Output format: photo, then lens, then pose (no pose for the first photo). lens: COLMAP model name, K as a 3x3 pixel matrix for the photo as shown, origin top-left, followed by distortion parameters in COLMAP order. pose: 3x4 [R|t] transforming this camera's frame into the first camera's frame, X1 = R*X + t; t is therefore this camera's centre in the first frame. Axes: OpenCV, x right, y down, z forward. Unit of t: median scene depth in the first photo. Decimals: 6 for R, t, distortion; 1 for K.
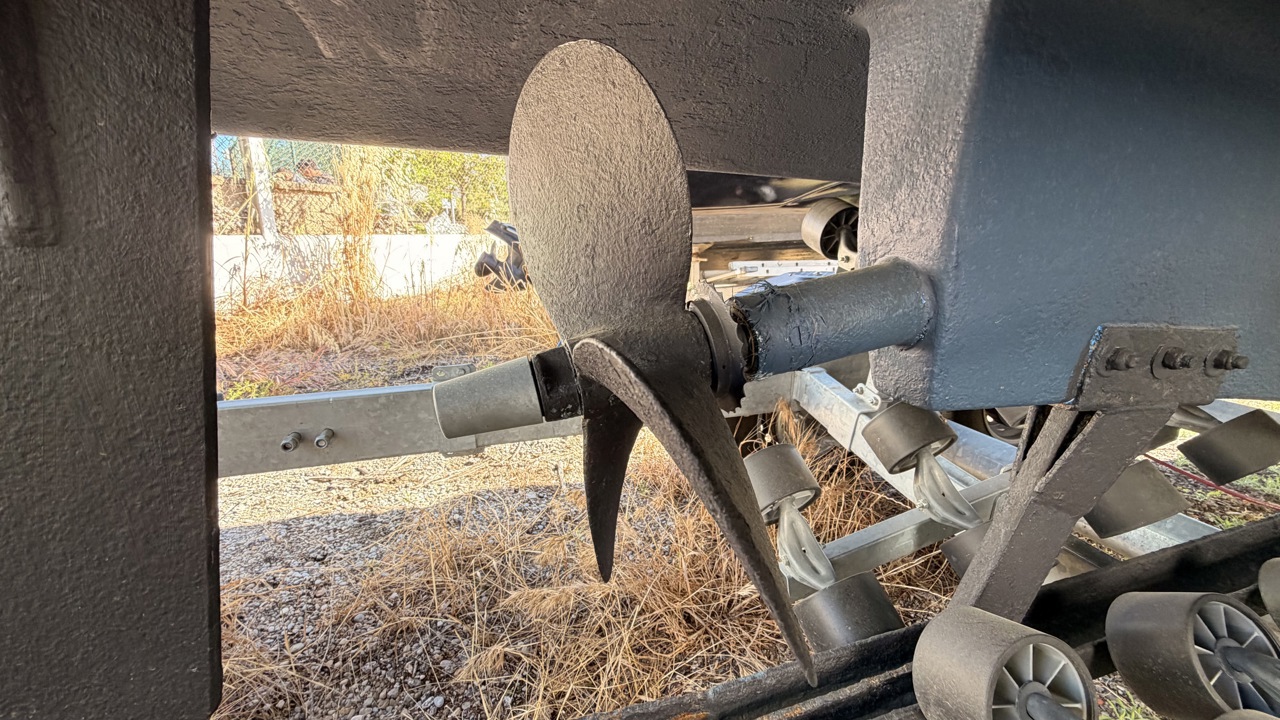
lens RADIAL K [[509.5, 0, 637.9], [0, 509.5, 359.5], [0, 0, 1]] dist [-0.000103, 0.000685]
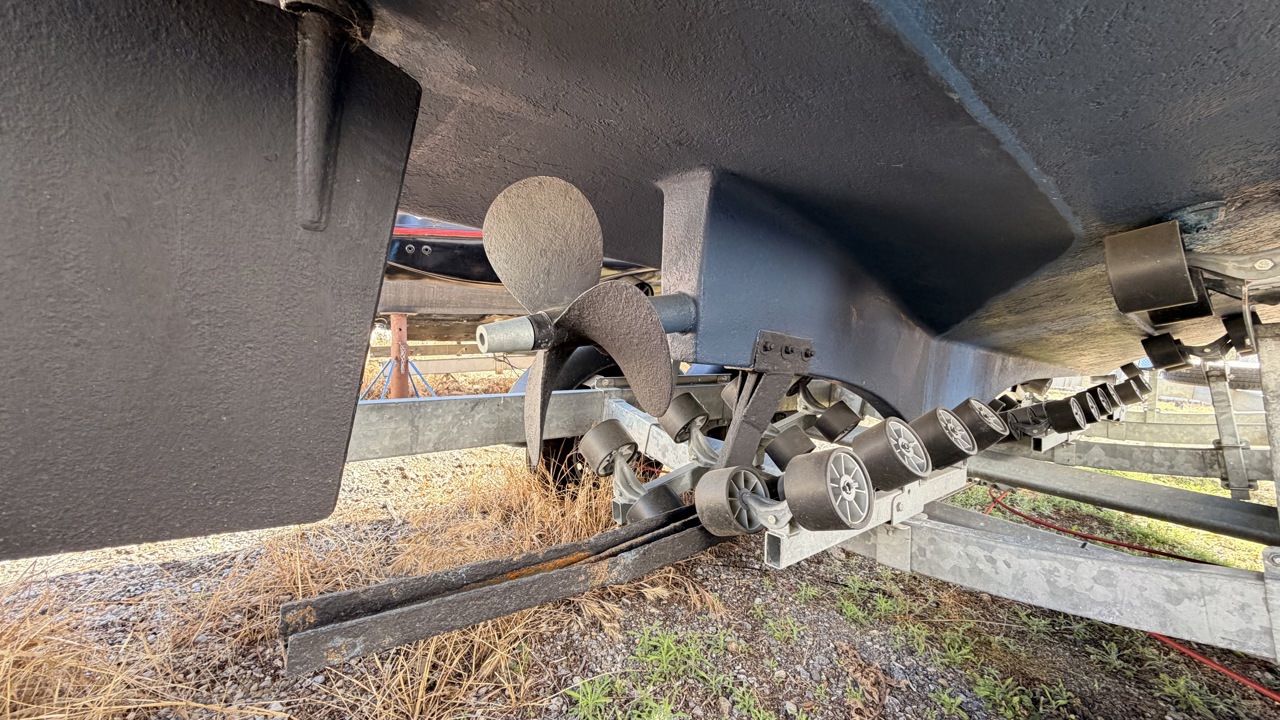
lens RADIAL K [[509.5, 0, 637.8], [0, 509.5, 363.4], [0, 0, 1]] dist [-0.000103, 0.000685]
pose [[0.911939, 0.031847, 0.409088, -0.484099], [0.033346, 0.987934, -0.151245, 0.386803], [-0.408969, 0.151568, 0.899873, -0.757591]]
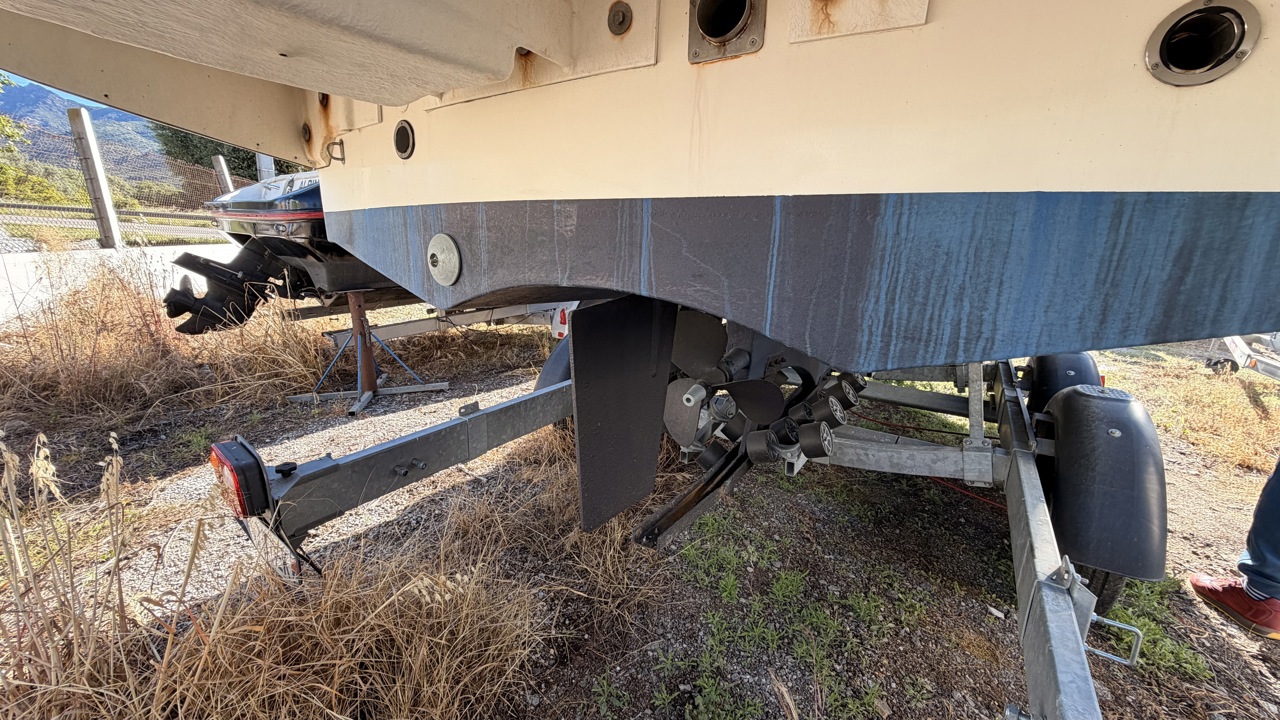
lens RADIAL K [[509.5, 0, 641.0], [0, 509.5, 363.6], [0, 0, 1]] dist [-0.000103, 0.000685]
pose [[0.750697, -0.129284, 0.647874, -2.660572], [0.118569, 0.991108, 0.060391, -0.416887], [-0.649920, 0.031482, 0.759350, -1.514363]]
